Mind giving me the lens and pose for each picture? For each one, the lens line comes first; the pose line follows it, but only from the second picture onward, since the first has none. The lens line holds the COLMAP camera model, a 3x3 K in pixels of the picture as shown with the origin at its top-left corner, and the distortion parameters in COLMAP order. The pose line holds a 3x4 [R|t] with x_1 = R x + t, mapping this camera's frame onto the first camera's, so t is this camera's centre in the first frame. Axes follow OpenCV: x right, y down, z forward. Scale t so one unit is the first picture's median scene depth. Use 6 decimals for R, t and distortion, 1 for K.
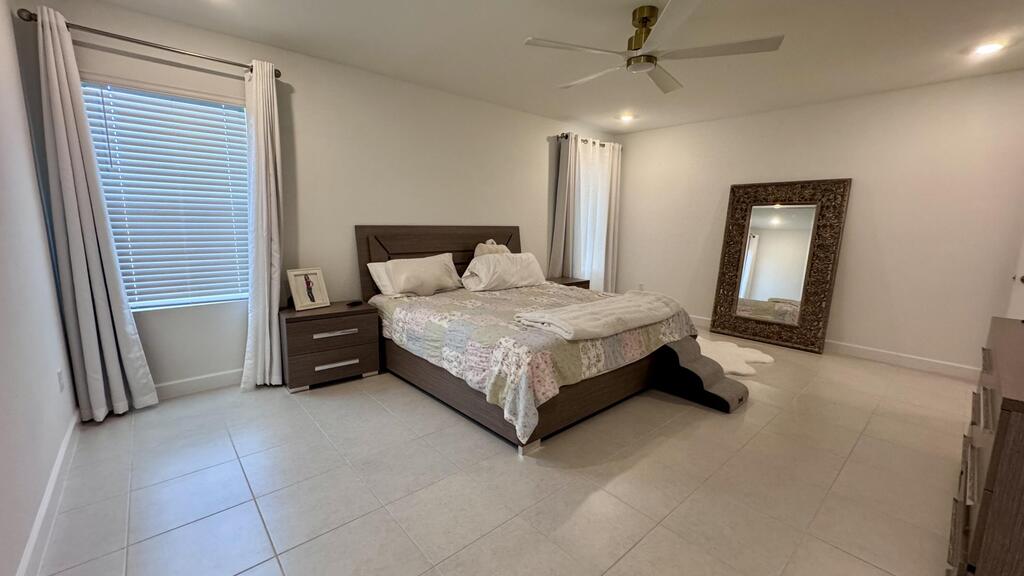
lens RADIAL K [[408.1, 0, 512.0], [0, 408.1, 288.0], [0, 0, 1]] dist [-0.001867, -0.000208]
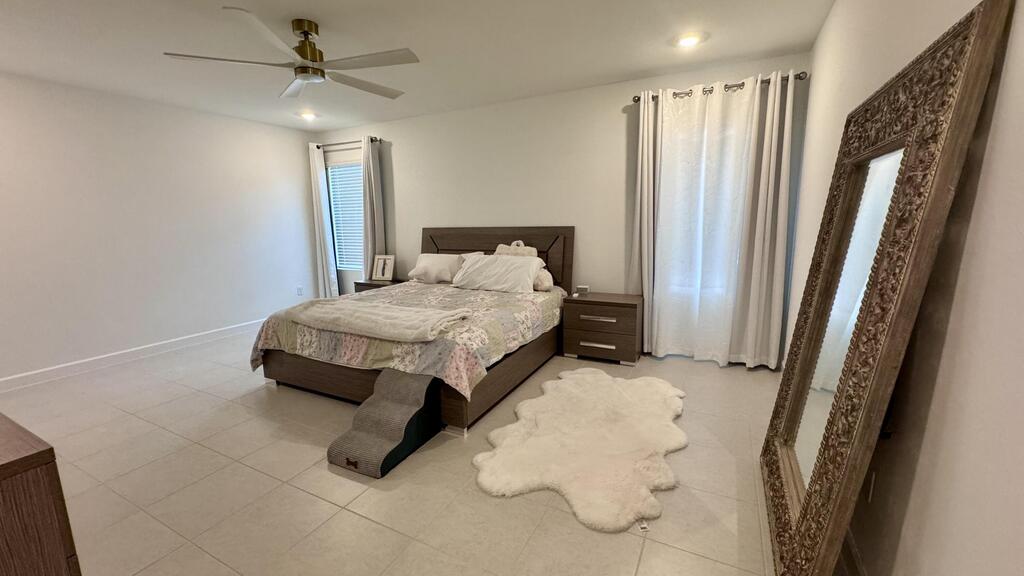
lens RADIAL K [[408.1, 0, 512.0], [0, 408.1, 288.0], [0, 0, 1]] dist [-0.001867, -0.000208]
pose [[0.359561, 0.130934, -0.923890, 0.874300], [-0.127430, 0.987721, 0.090386, -0.096028], [0.924379, 0.085232, 0.371831, 0.648754]]
